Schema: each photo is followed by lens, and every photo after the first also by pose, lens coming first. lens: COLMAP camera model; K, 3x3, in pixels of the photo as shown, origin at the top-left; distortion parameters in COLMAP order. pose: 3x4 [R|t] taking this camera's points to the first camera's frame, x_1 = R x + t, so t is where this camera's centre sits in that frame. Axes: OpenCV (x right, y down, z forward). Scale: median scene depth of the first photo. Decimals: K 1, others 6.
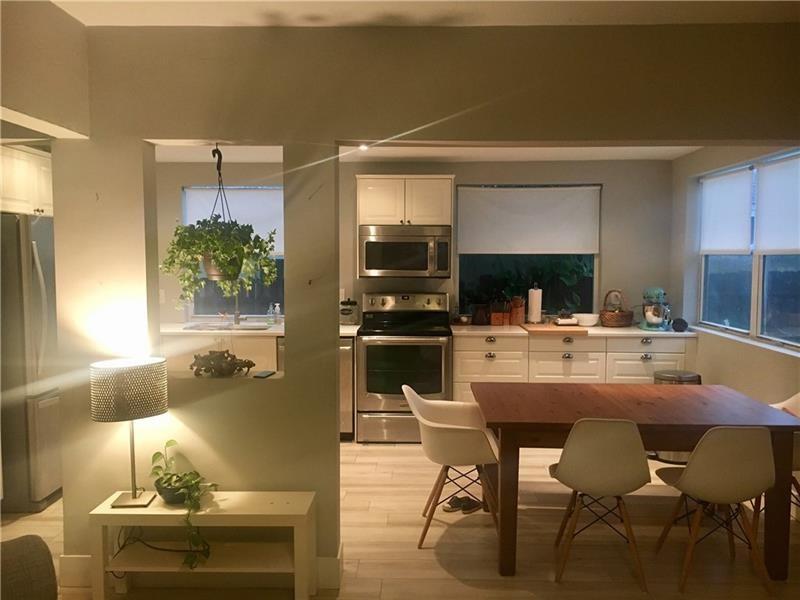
lens RADIAL K [[677.0, 0, 397.5], [0, 677.0, 300.5], [0, 0, 1]] dist [0.072910, -0.098604]
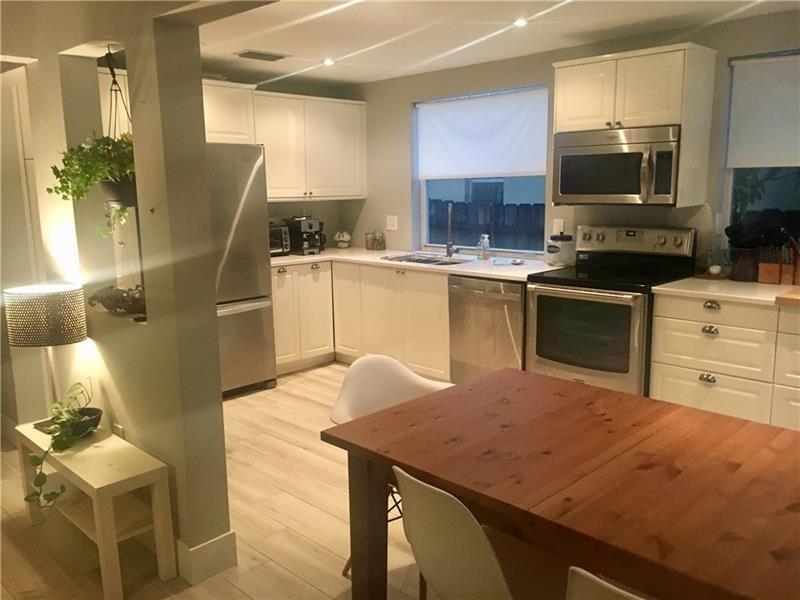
lens RADIAL K [[677.0, 0, 401.1], [0, 677.0, 303.9], [0, 0, 1]] dist [0.072910, -0.098604]
pose [[0.732137, 0.108308, -0.672492, 0.341698], [-0.029668, 0.991411, 0.127373, -0.015716], [0.680511, -0.073303, 0.729062, 0.325906]]
